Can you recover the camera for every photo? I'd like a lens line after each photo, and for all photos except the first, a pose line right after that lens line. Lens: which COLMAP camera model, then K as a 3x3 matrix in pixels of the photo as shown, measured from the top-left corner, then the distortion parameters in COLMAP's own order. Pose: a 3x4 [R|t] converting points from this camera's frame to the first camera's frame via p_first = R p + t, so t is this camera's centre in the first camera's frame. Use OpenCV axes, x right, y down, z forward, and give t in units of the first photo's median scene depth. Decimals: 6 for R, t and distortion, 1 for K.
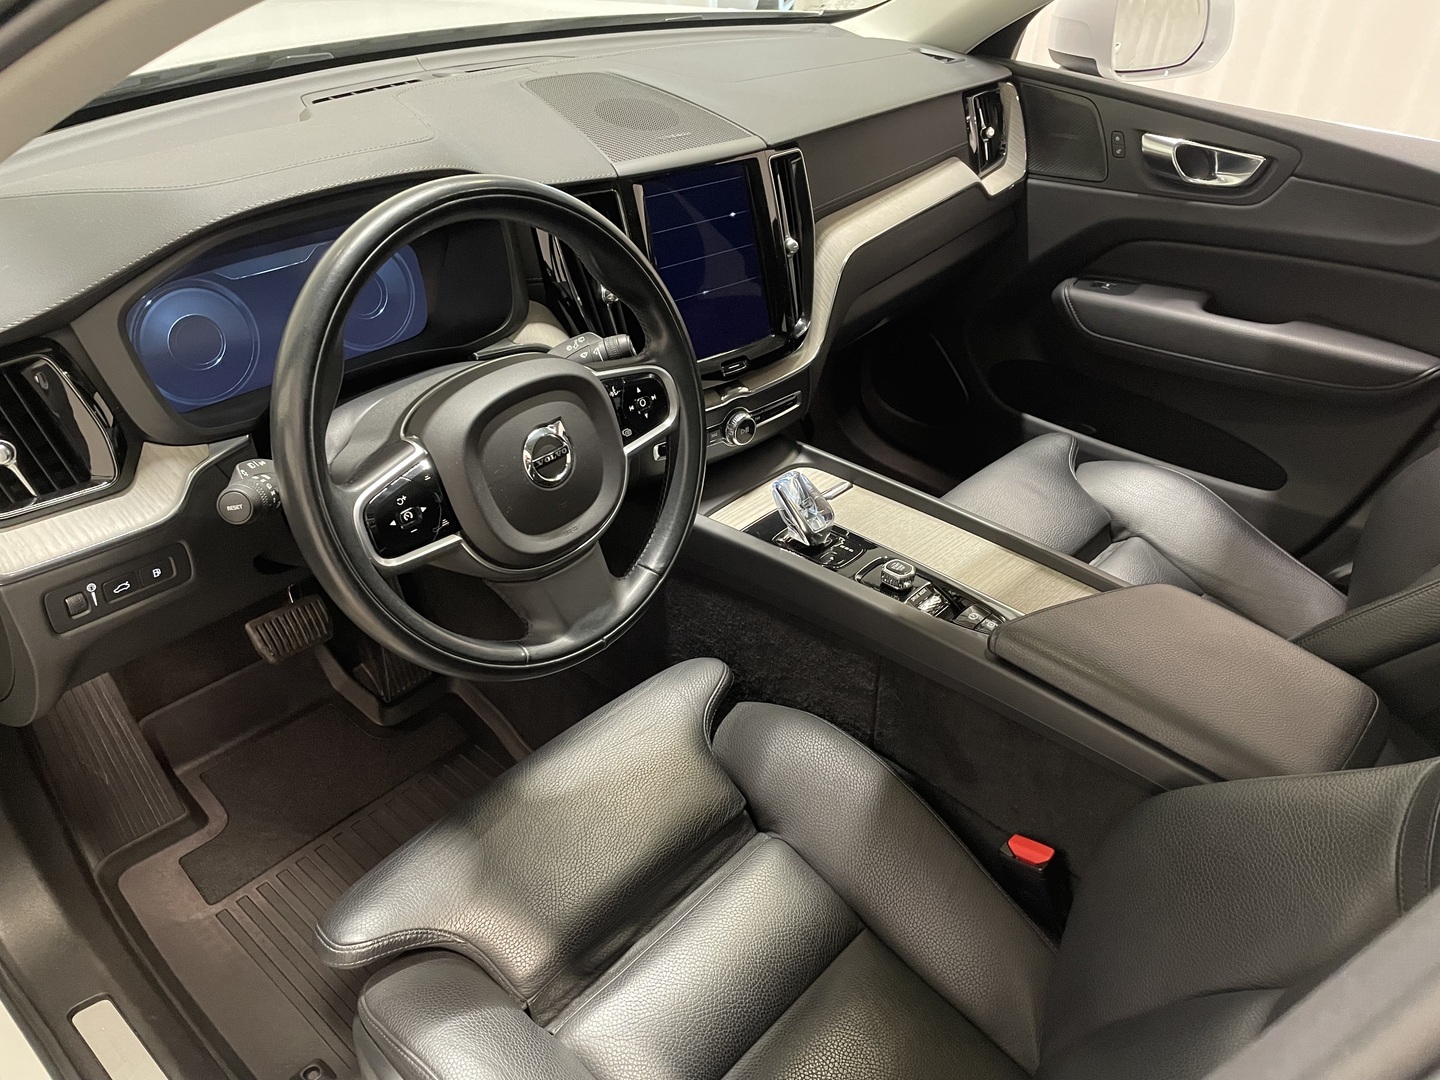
lens RADIAL K [[1080.9, 0, 732.2], [0, 1080.9, 536.4], [0, 0, 1]] dist [-0.003071, -0.041955]
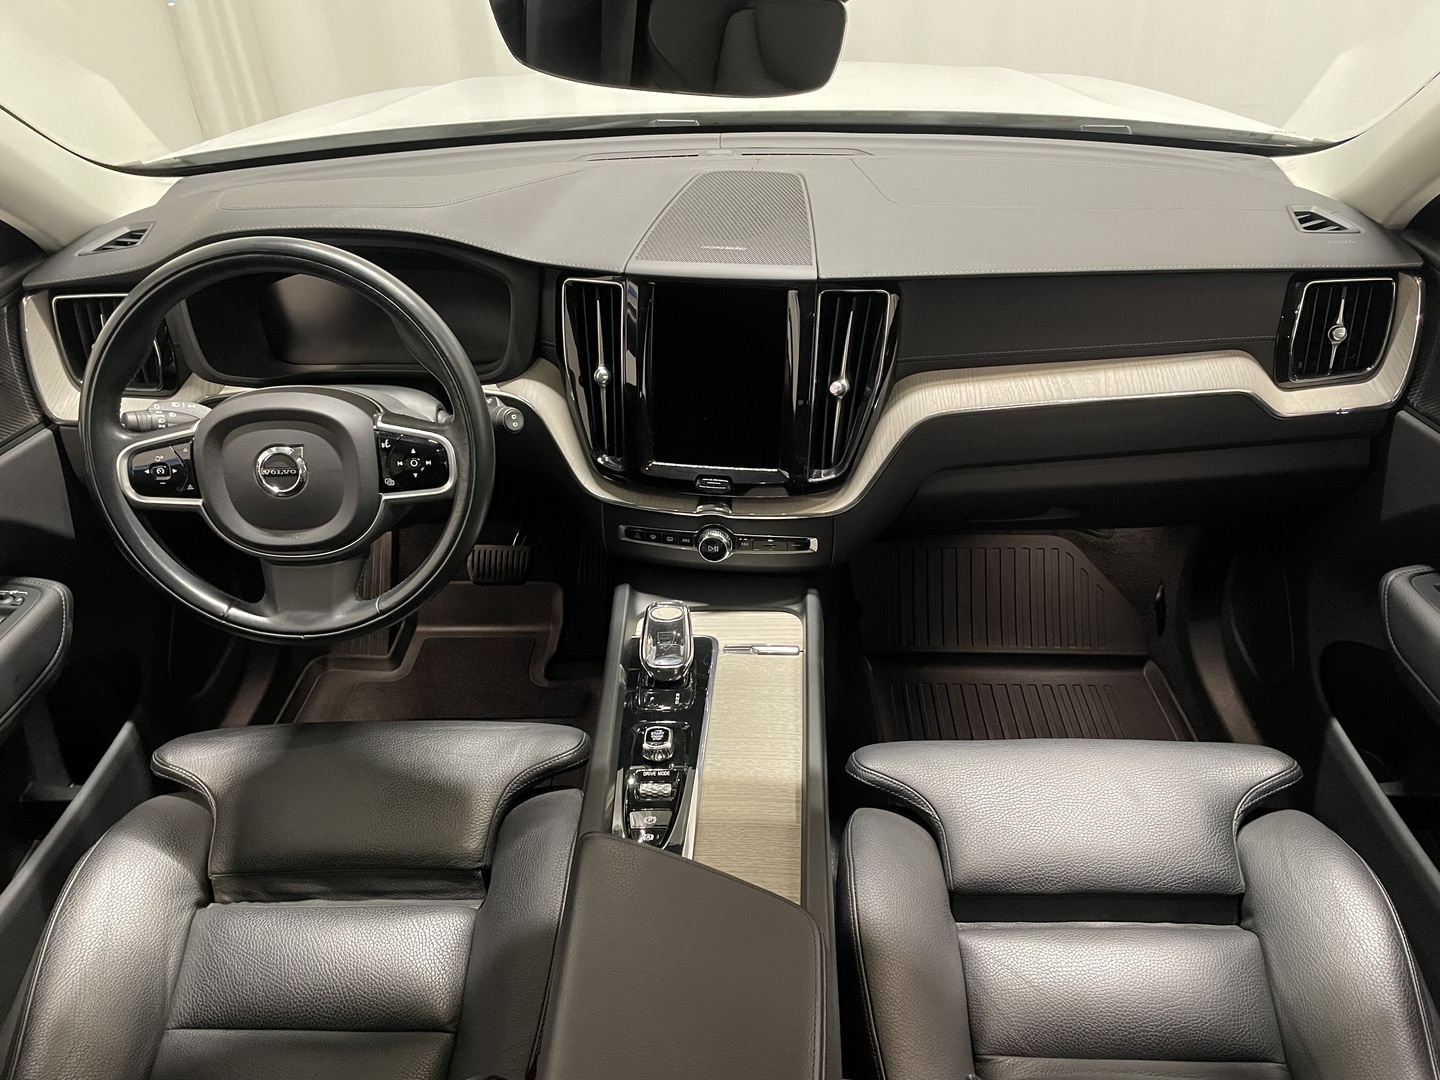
lens RADIAL K [[1080.9, 0, 729.0], [0, 1080.9, 538.2], [0, 0, 1]] dist [-0.003071, -0.041955]
pose [[0.654799, 0.375433, -0.655964, 0.683111], [-0.392611, 0.910578, 0.129245, -0.250307], [0.645829, 0.172909, 0.743645, 0.308479]]
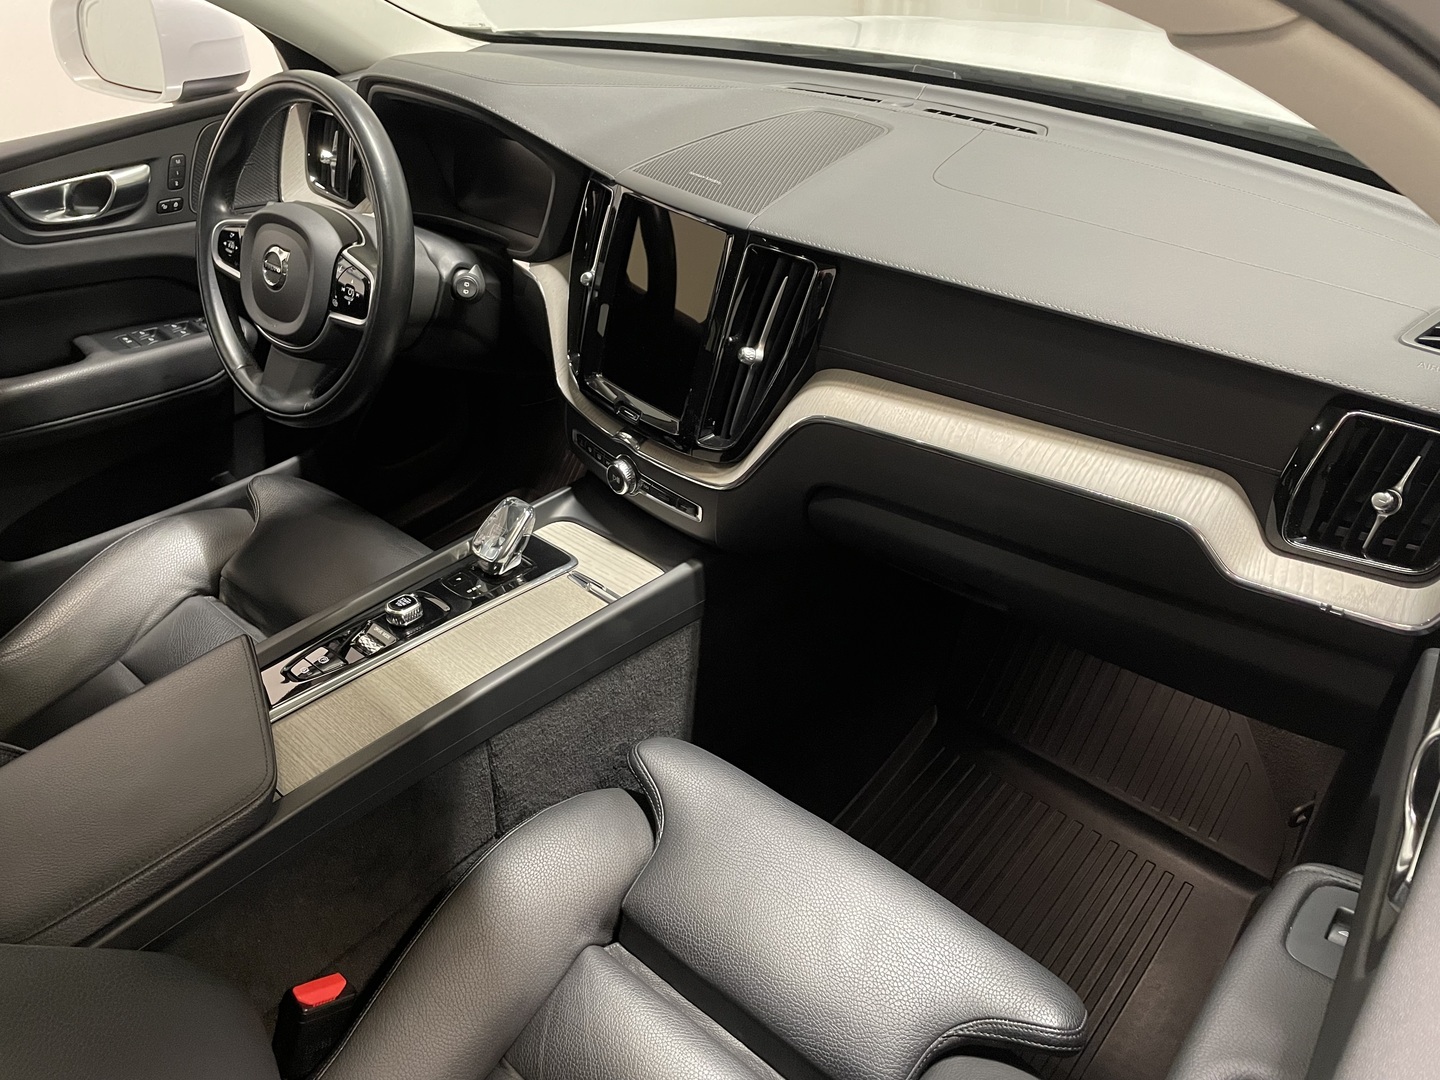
lens RADIAL K [[1080.9, 0, 717.1], [0, 1080.9, 537.4], [0, 0, 1]] dist [-0.003071, -0.041955]
pose [[0.025181, 0.527868, -0.848953, 0.885173], [-0.575777, 0.701879, 0.419341, -0.537461], [0.817219, 0.478248, 0.321608, 0.839677]]
